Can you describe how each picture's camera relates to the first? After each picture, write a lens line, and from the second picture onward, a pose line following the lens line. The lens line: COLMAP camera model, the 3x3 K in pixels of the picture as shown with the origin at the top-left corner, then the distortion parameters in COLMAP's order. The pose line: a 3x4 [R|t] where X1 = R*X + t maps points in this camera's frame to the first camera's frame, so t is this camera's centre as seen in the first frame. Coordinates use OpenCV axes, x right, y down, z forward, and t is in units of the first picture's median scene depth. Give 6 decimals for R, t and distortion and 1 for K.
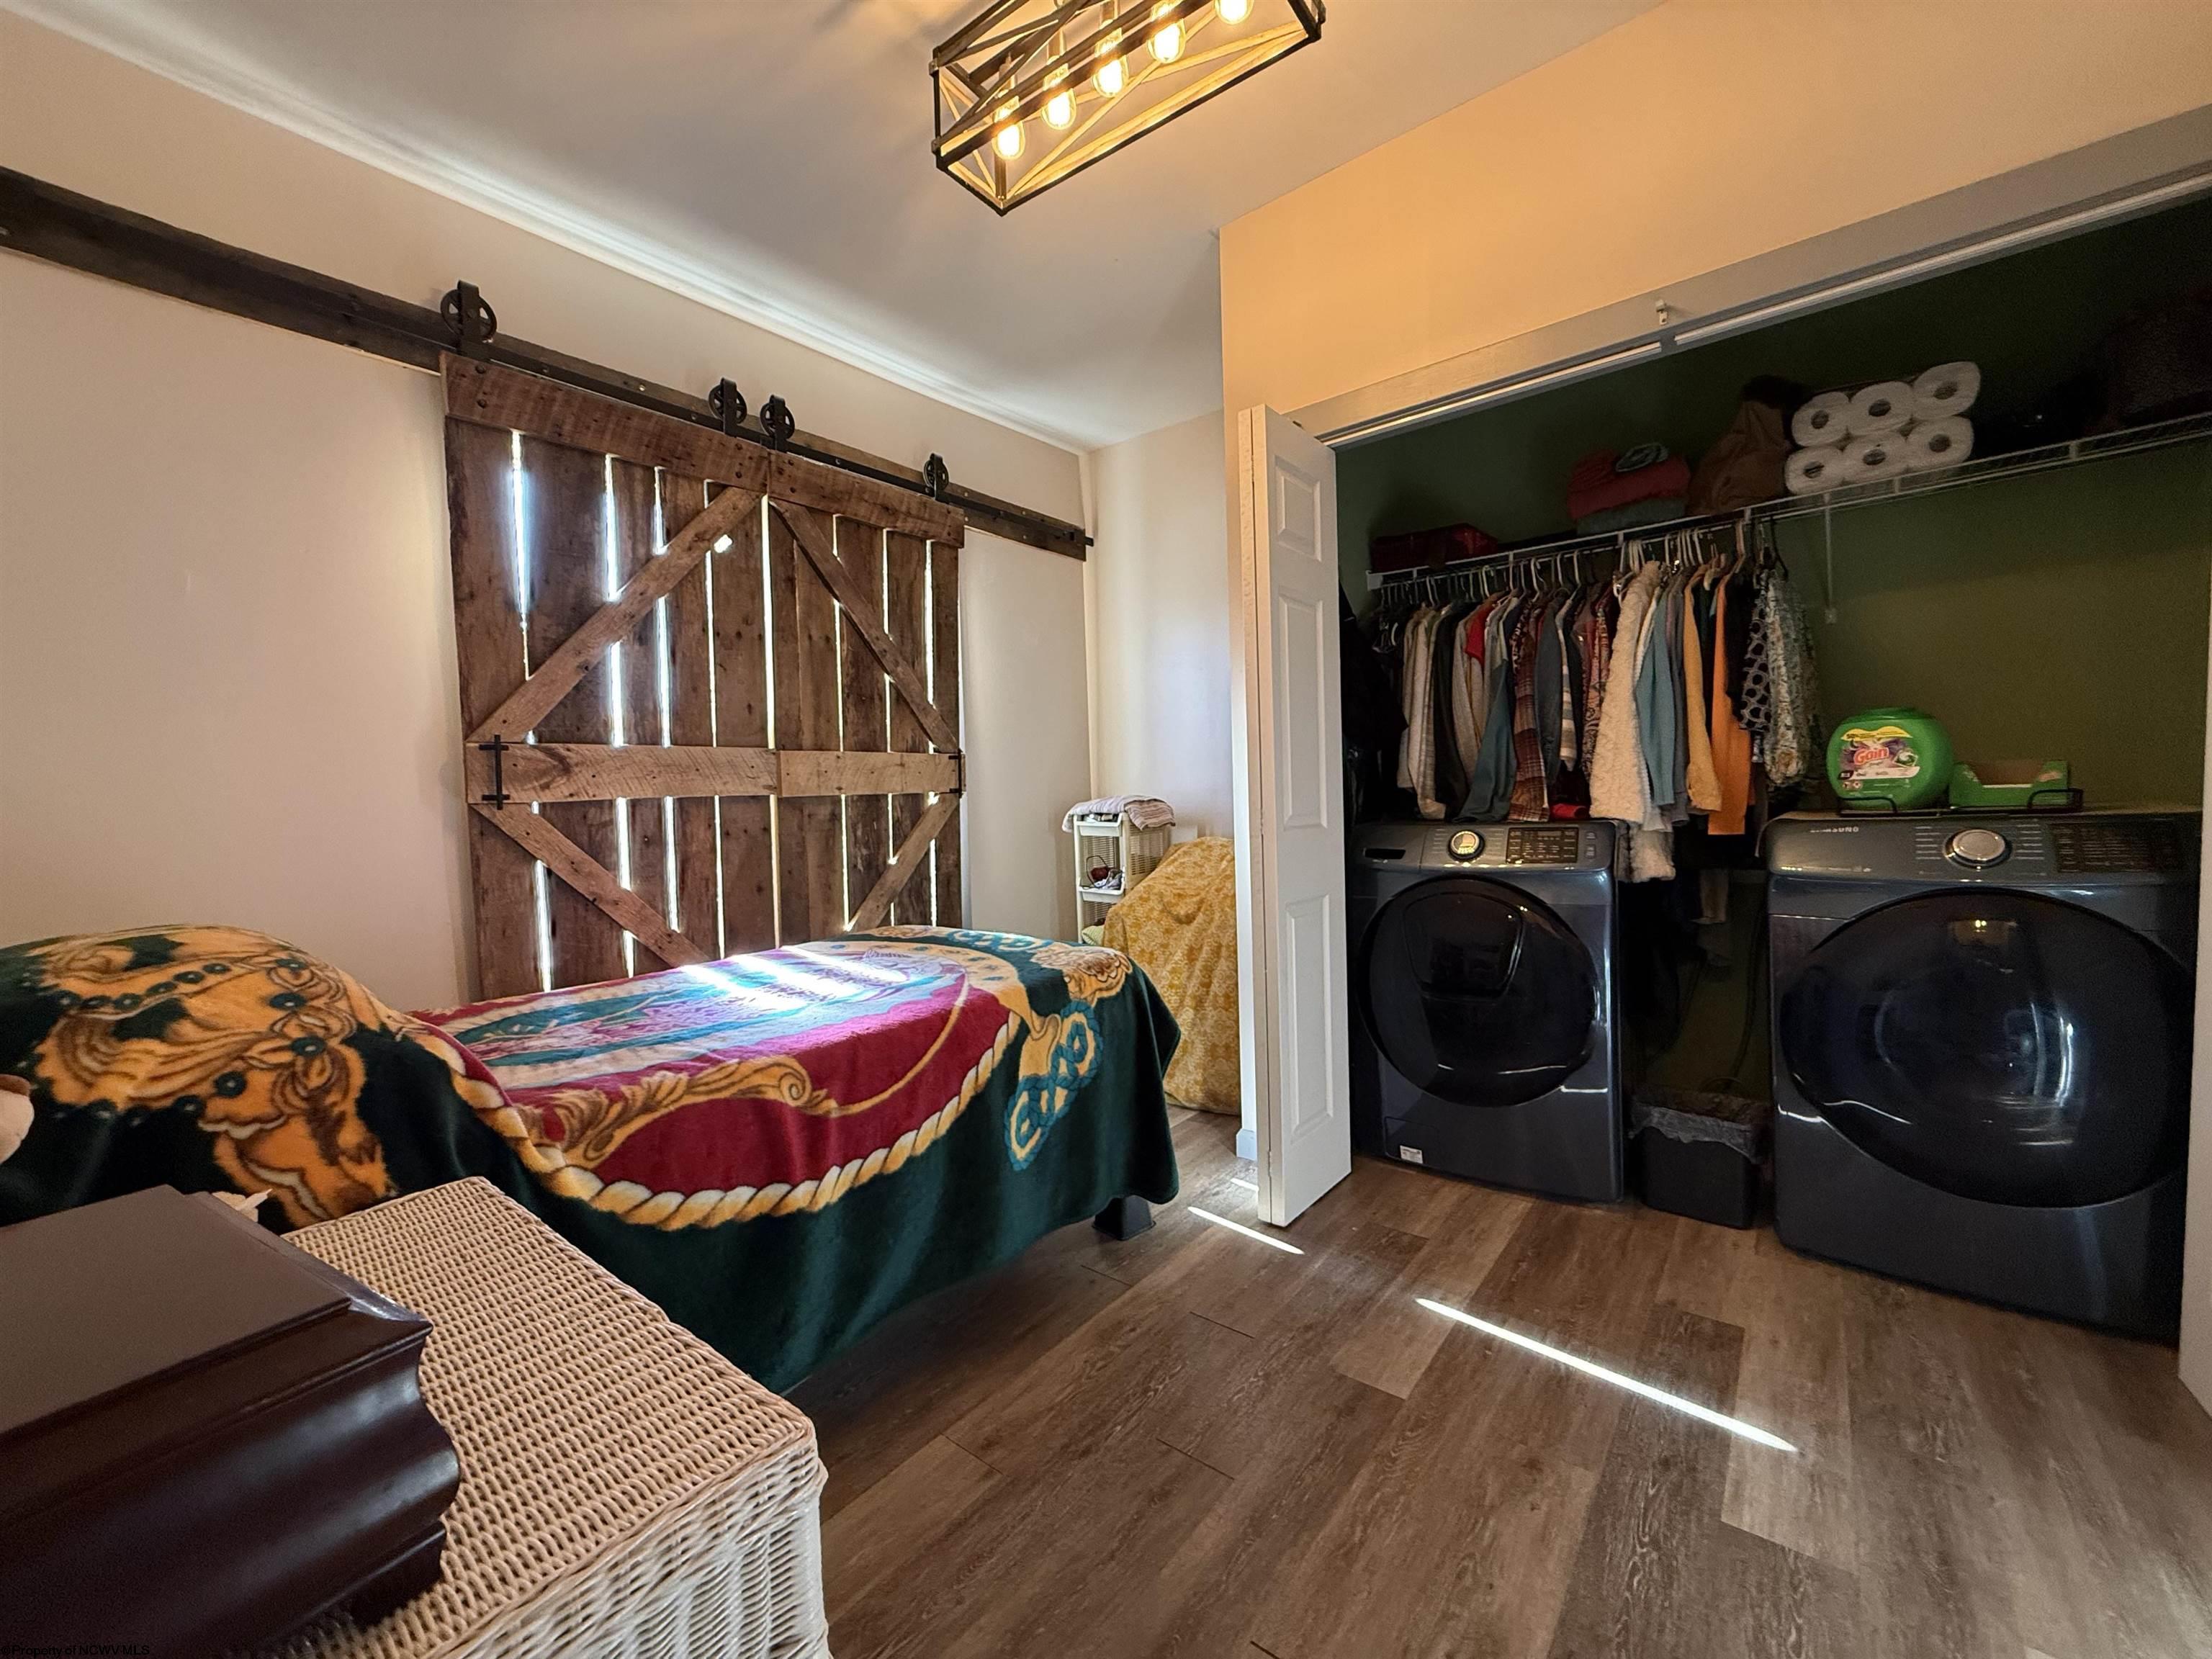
lens RADIAL K [[887.1, 0, 1106.0], [0, 887.1, 829.5], [0, 0, 1]] dist [-0.000417, 0.000126]
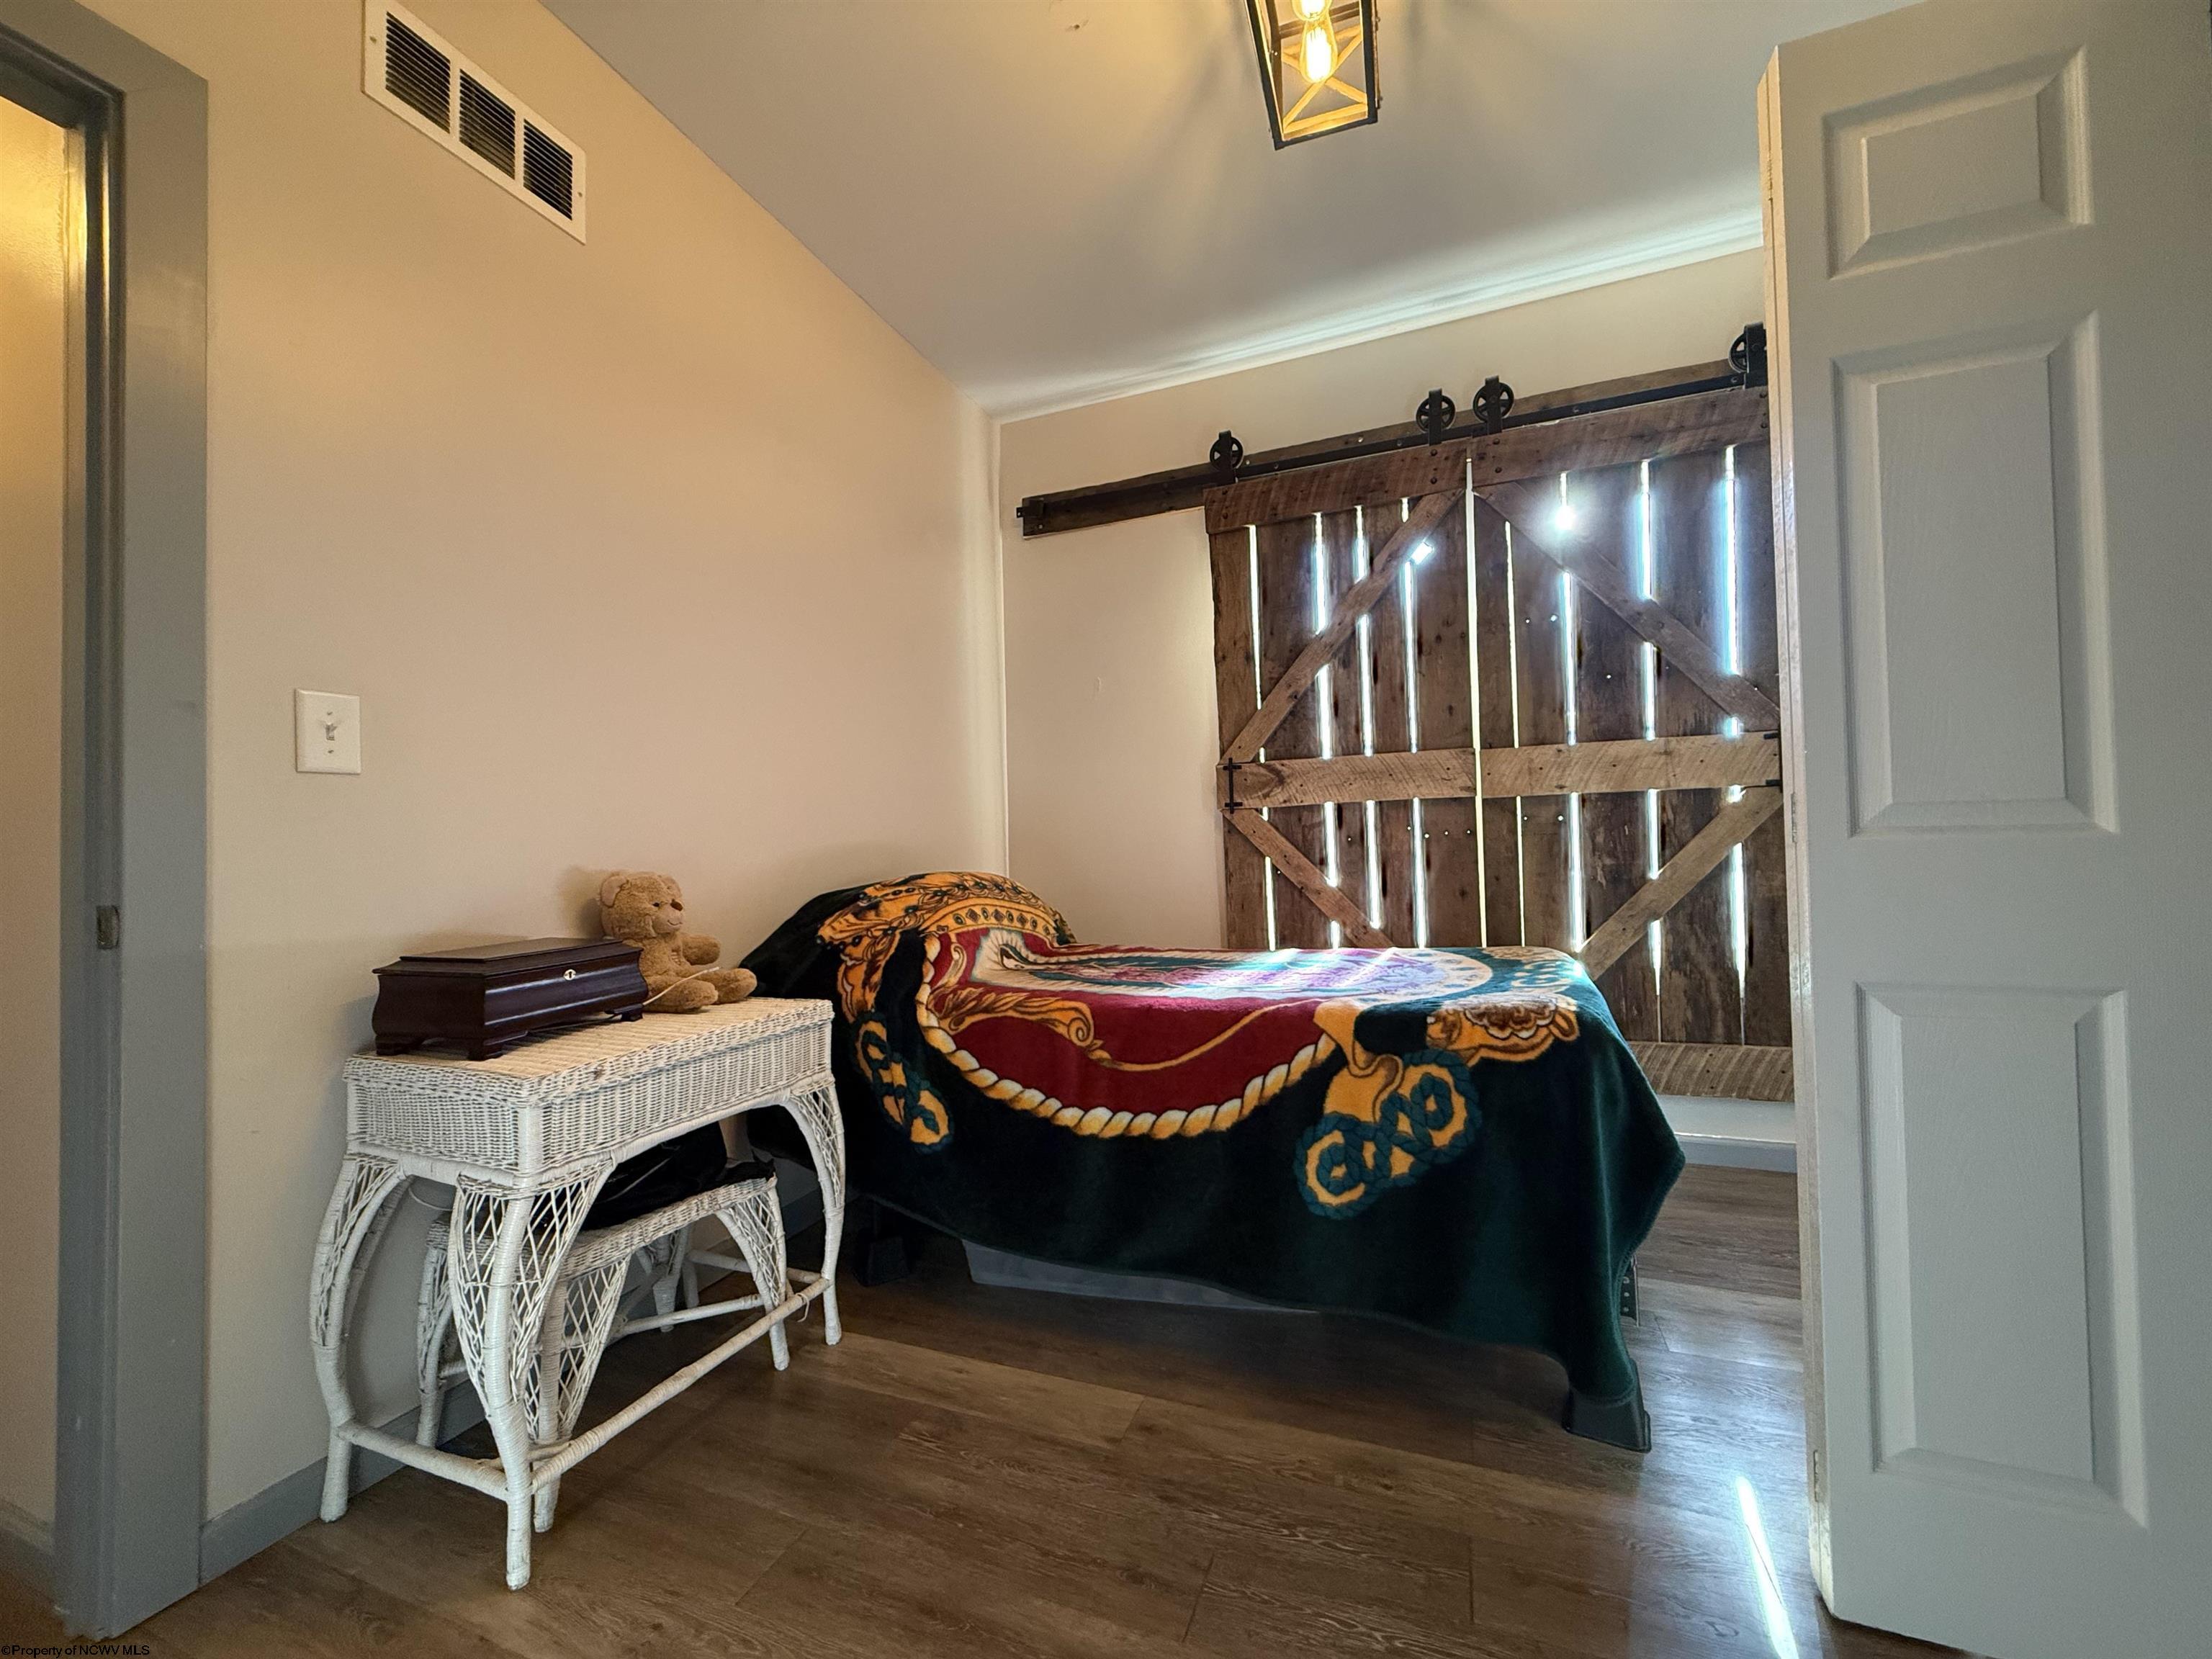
lens RADIAL K [[881.8, 0, 1101.0], [0, 881.8, 836.3], [0, 0, 1]] dist [-0.002003, 0.001003]
pose [[0.286205, 0.011942, -0.958094, 0.576738], [-0.018428, 0.999806, 0.006957, 0.006621], [0.957991, 0.015664, 0.286369, 0.461796]]
